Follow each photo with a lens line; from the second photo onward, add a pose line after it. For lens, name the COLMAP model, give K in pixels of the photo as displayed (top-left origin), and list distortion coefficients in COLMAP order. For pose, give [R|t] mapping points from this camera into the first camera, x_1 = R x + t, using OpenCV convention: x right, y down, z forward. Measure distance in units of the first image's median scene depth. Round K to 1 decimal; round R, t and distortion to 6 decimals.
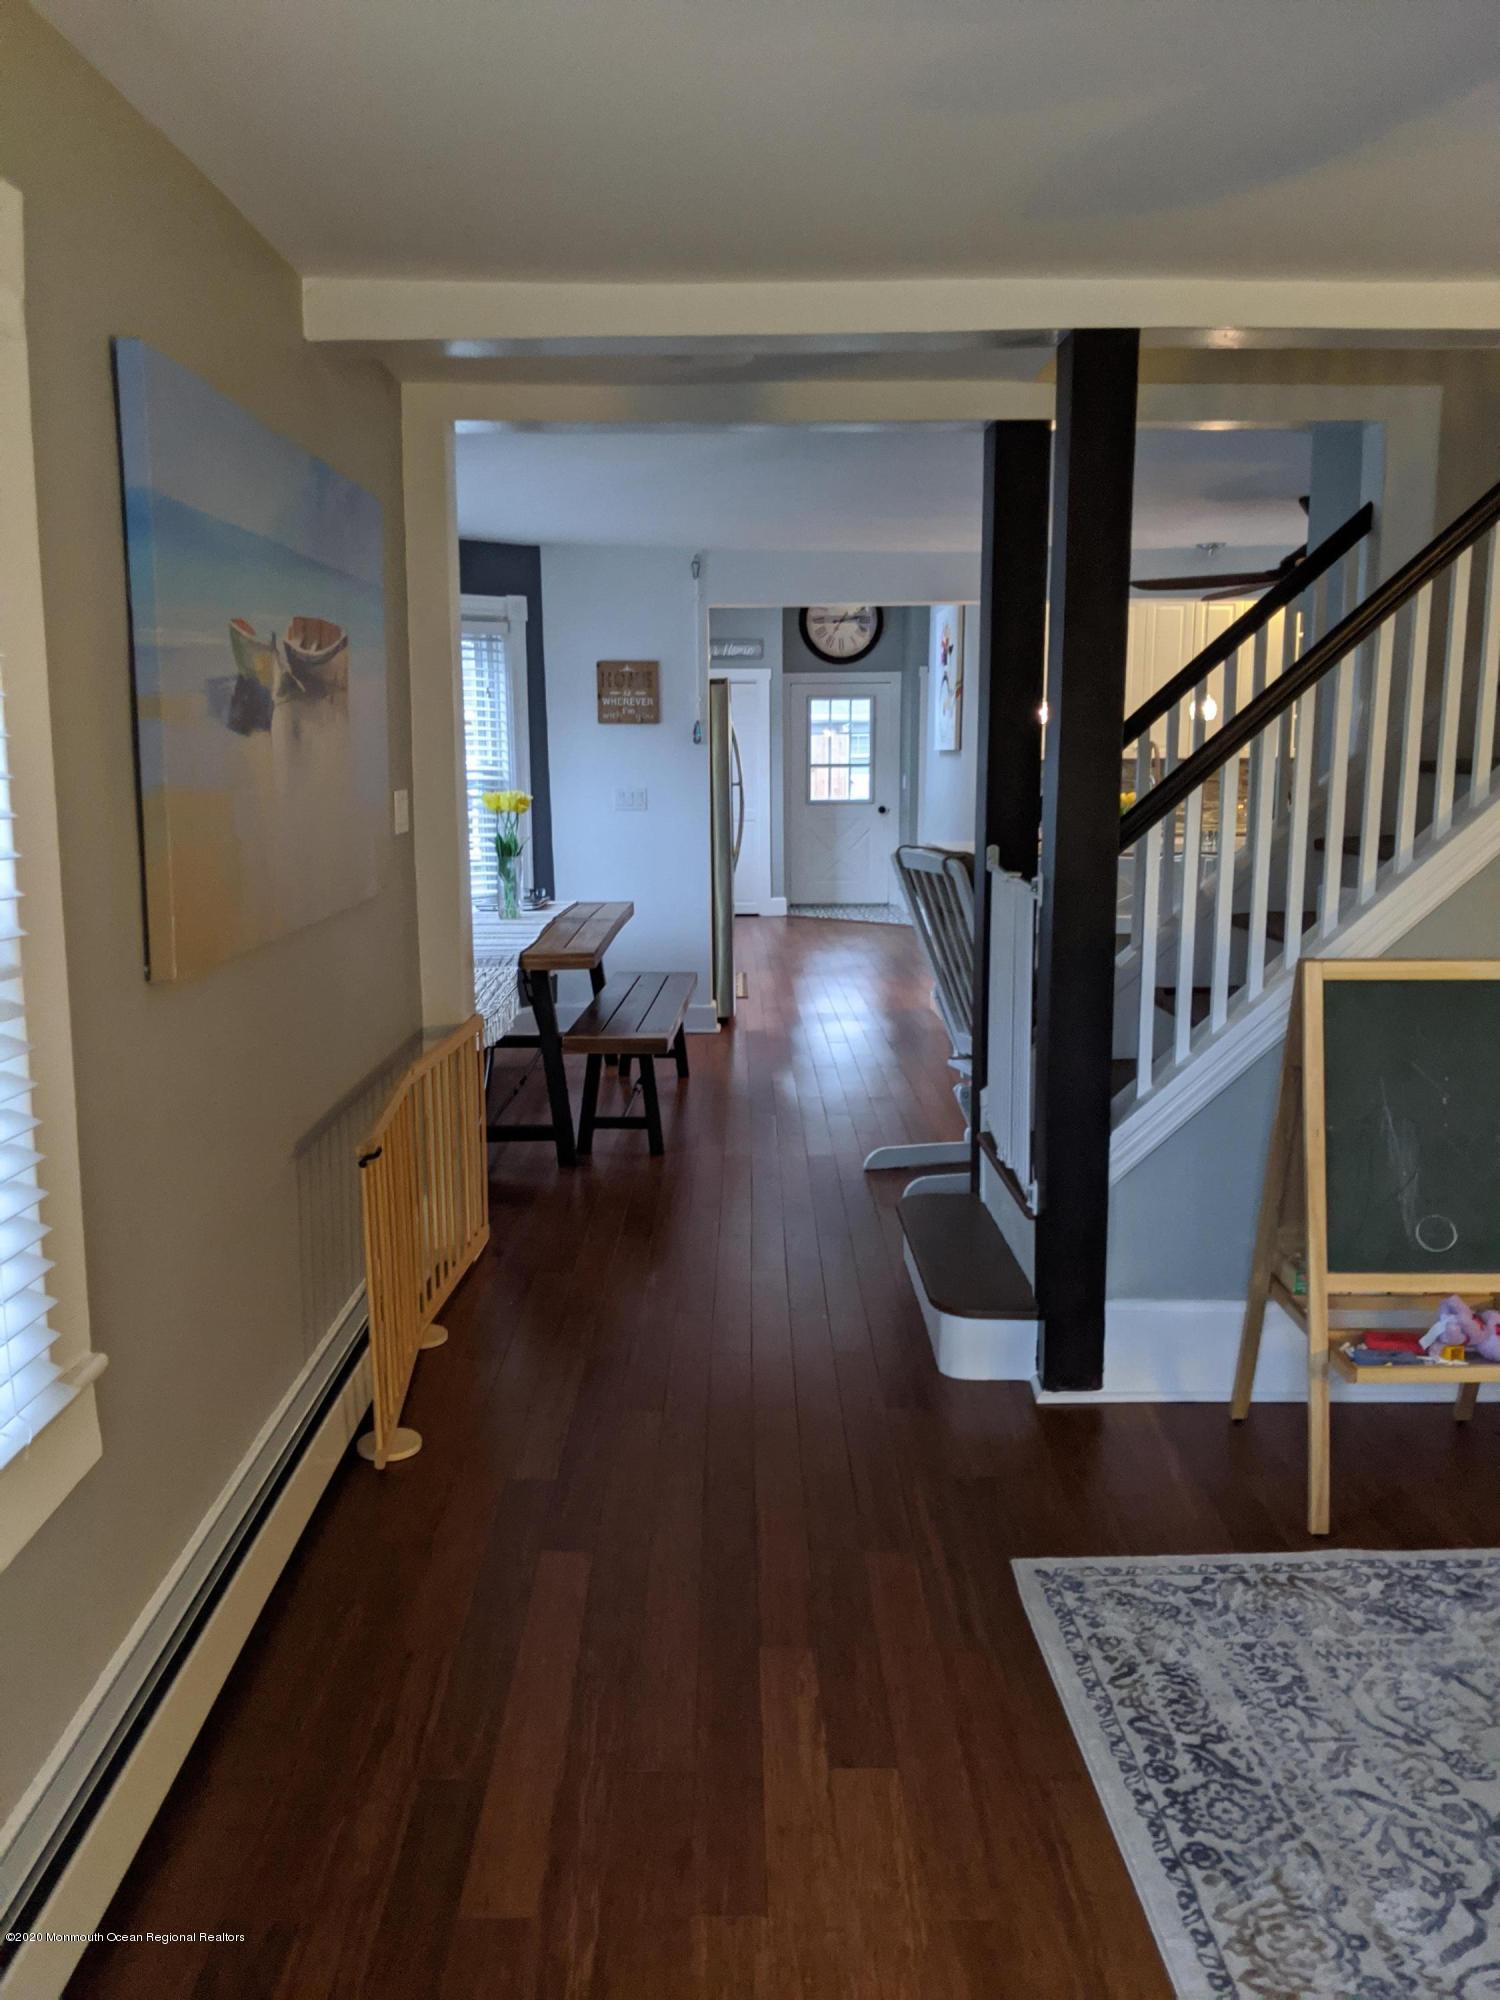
lens RADIAL K [[1590.2, 0, 746.2], [0, 1590.2, 1008.5], [0, 0, 1]] dist [0.067168, -0.101524]
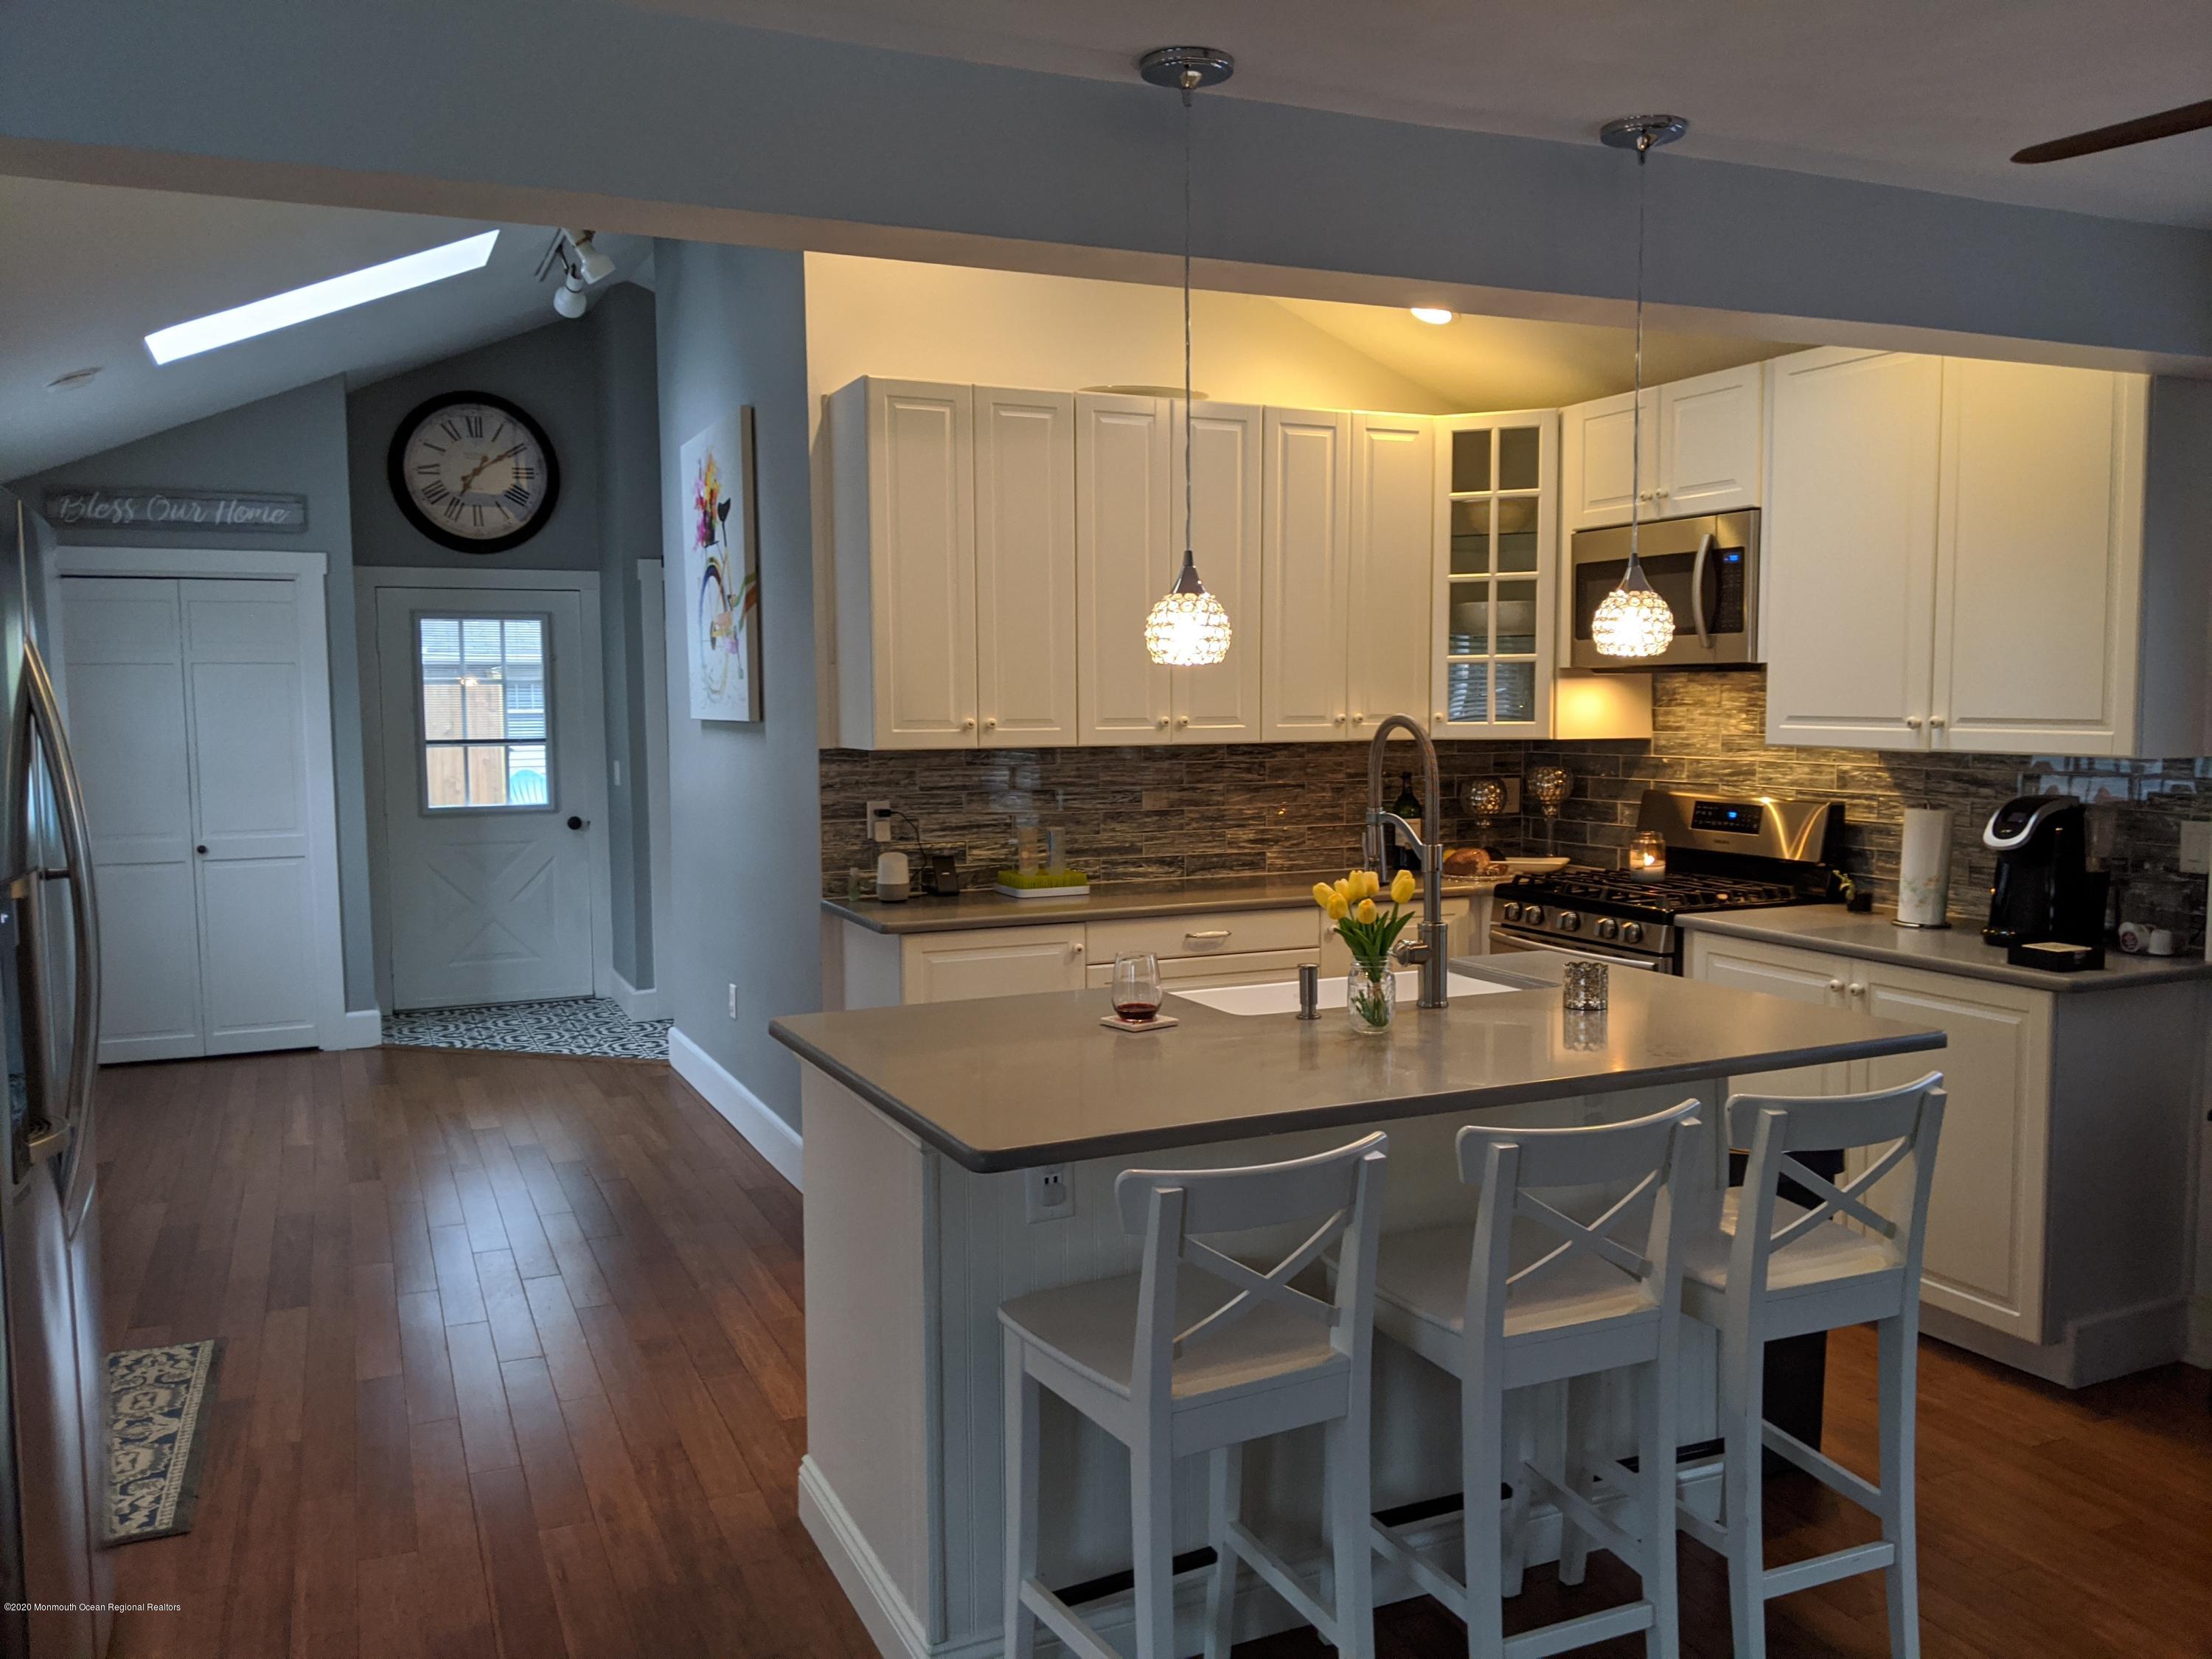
lens RADIAL K [[1758.8, 0, 1188.9], [0, 1758.8, 855.5], [0, 0, 1]] dist [0.067168, -0.101524]
pose [[0.908557, -0.036505, 0.416162, 0.025078], [0.066686, 0.996074, -0.058213, -0.066525], [-0.412404, 0.080642, 0.907425, 0.378884]]
